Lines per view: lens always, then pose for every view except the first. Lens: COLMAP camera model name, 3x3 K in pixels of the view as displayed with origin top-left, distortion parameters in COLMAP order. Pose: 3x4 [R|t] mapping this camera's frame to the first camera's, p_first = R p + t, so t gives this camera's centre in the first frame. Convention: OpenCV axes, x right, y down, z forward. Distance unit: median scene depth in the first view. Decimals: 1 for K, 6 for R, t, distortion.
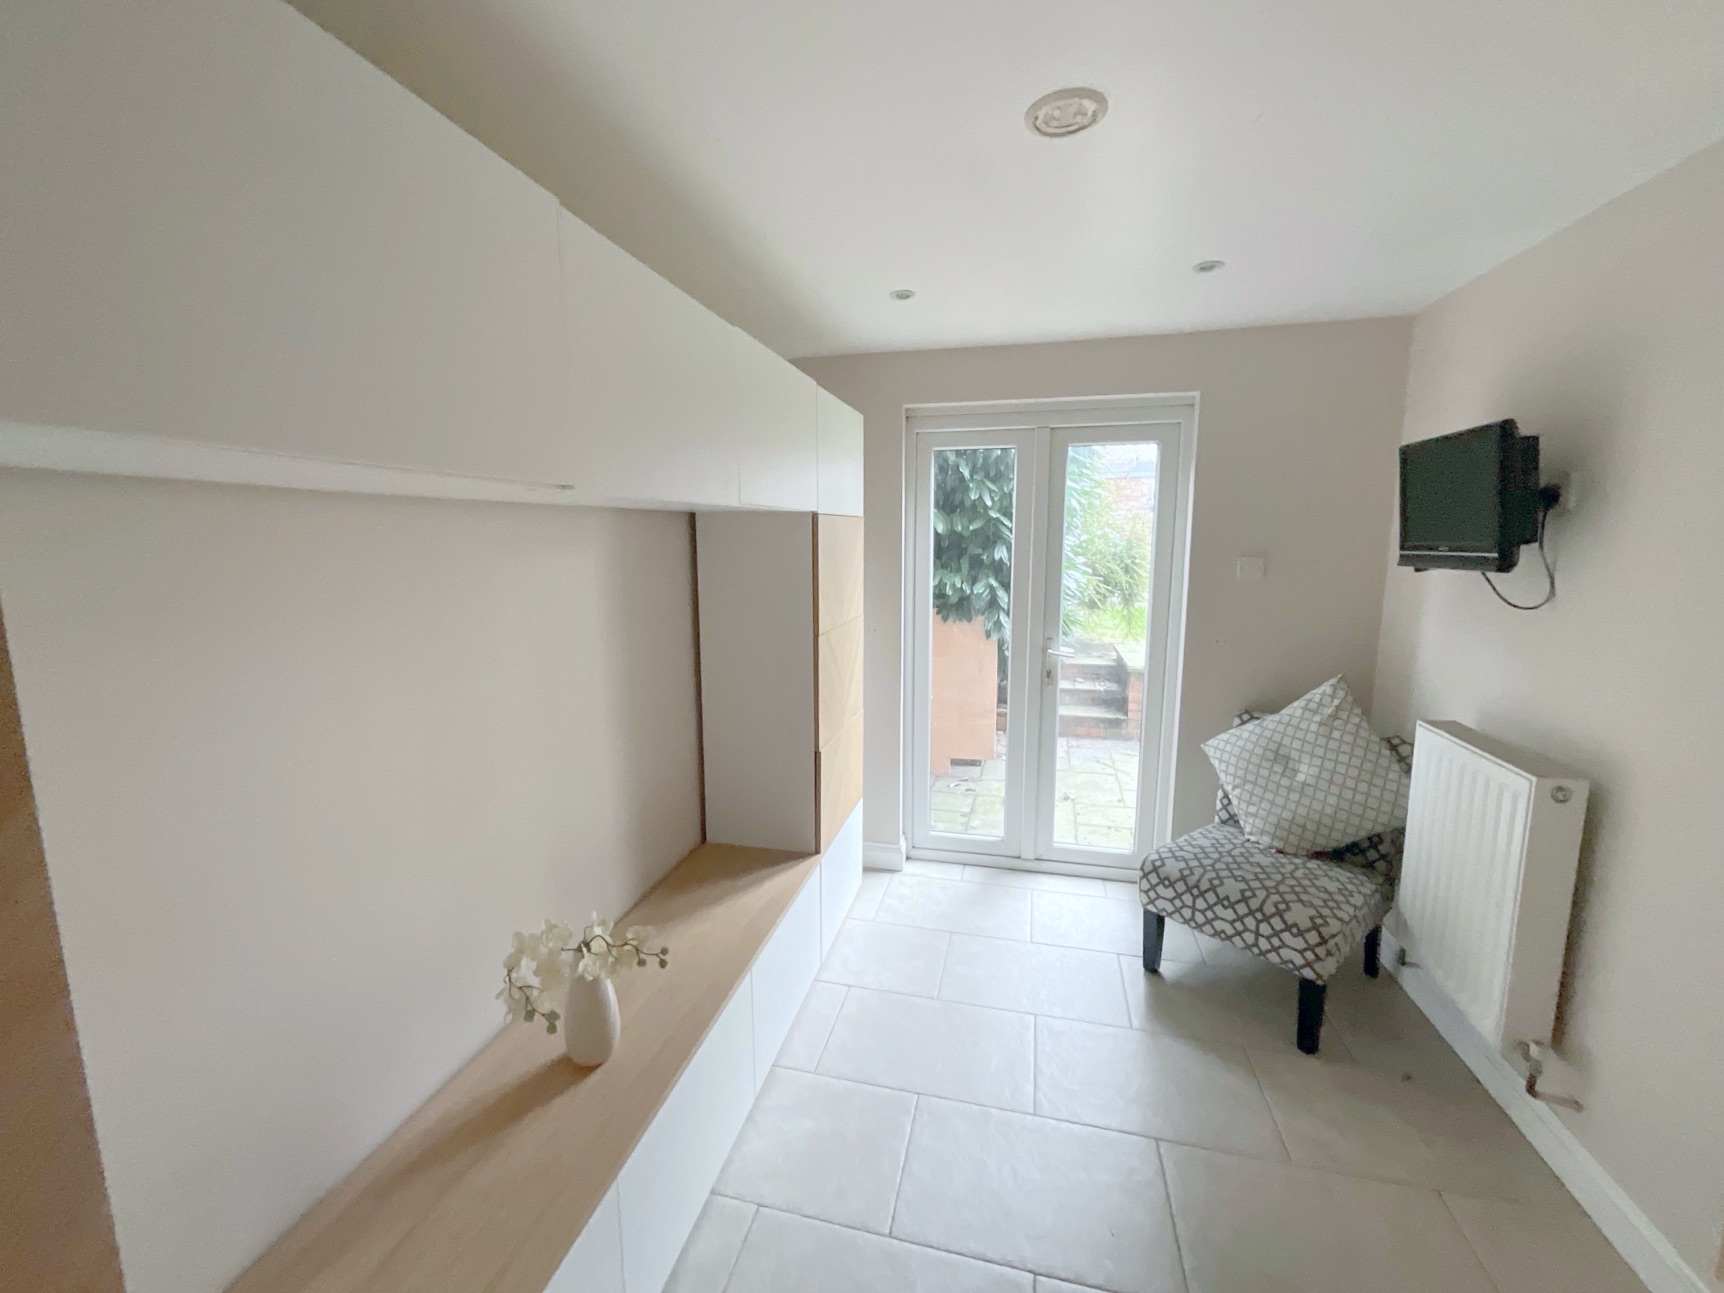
lens RADIAL K [[700.8, 0, 863.4], [0, 700.8, 648.8], [0, 0, 1]] dist [-0.002379, 0.000909]
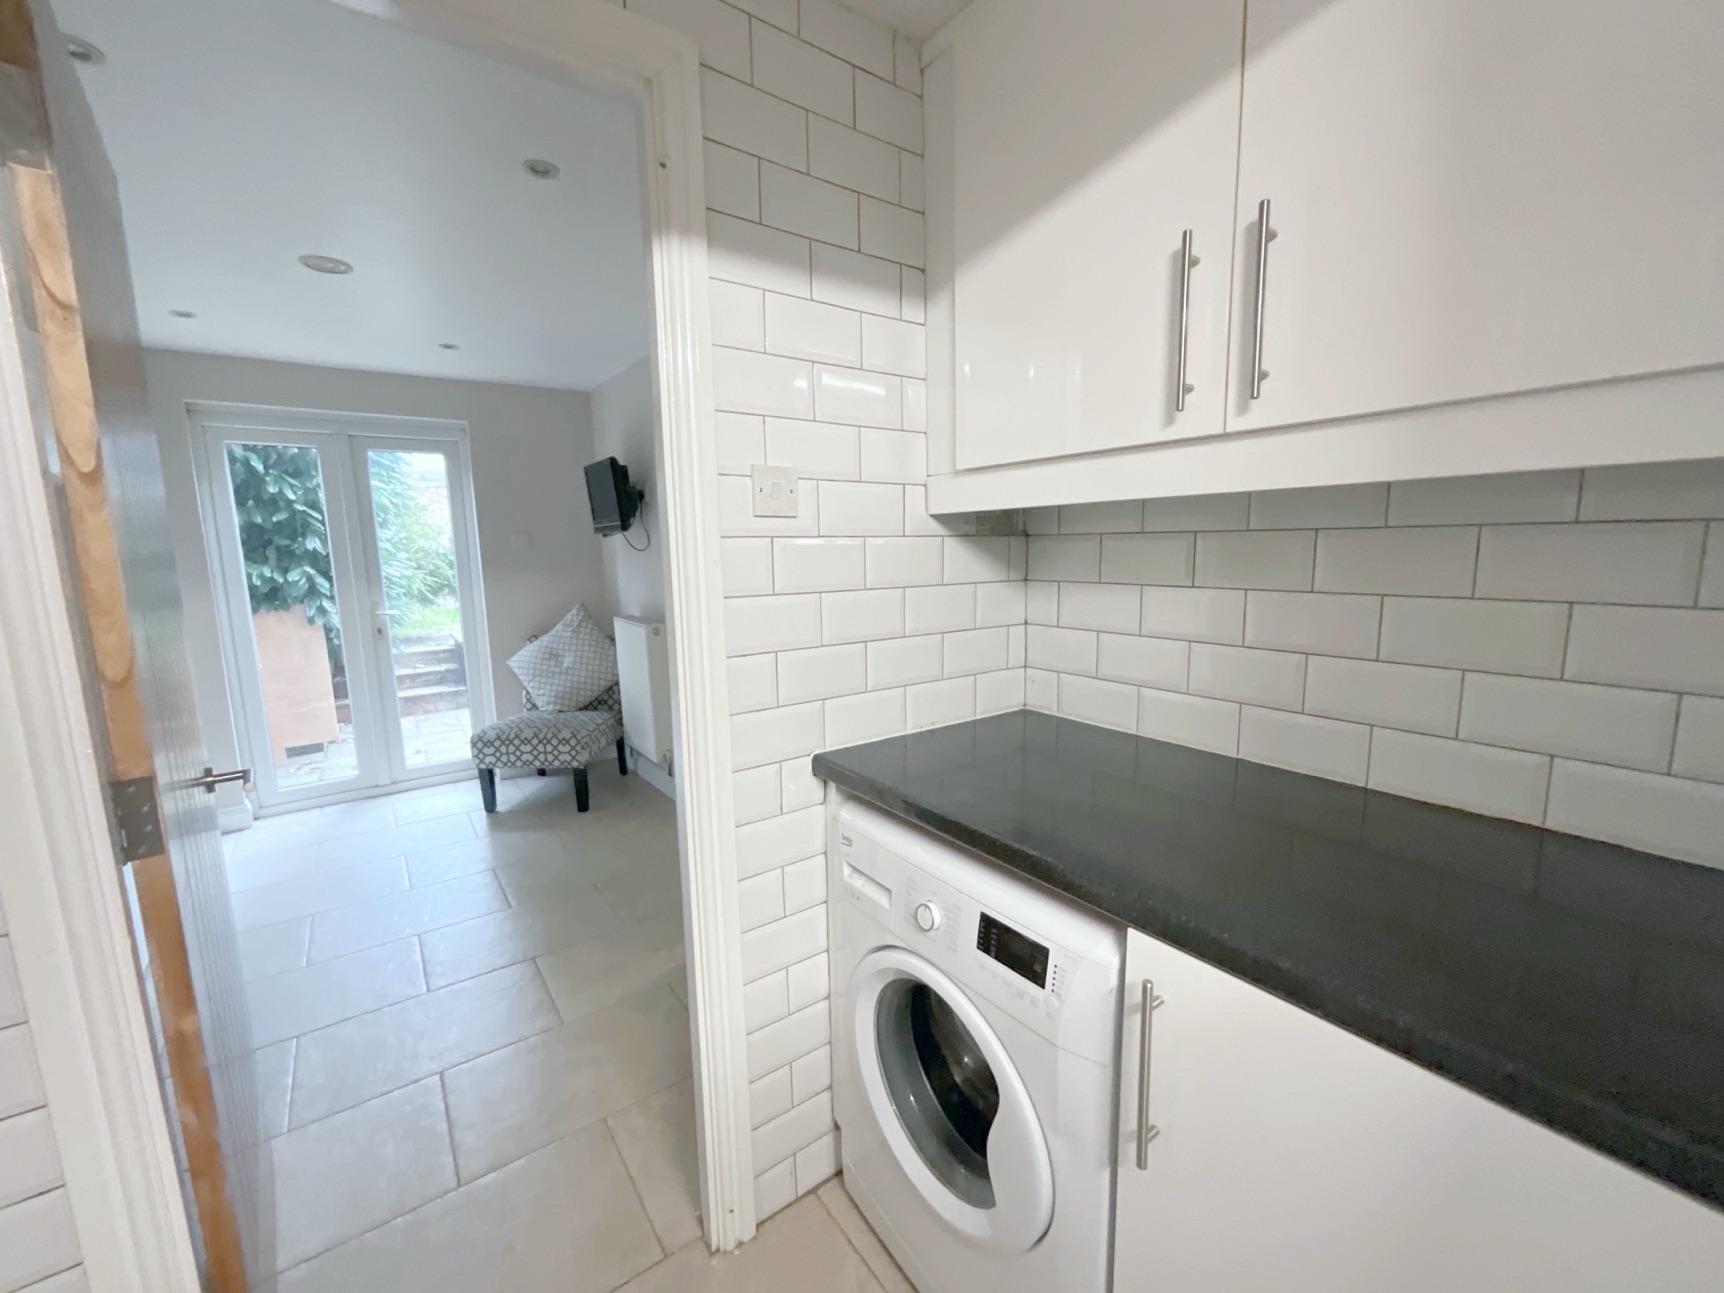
lens RADIAL K [[700.8, 0, 863.4], [0, 700.8, 648.8], [0, 0, 1]] dist [-0.002379, 0.000909]
pose [[0.649704, -0.119255, 0.750775, -0.089149], [0.135752, 0.989944, 0.039769, 0.103629], [-0.747968, 0.076082, 0.659360, -0.360468]]
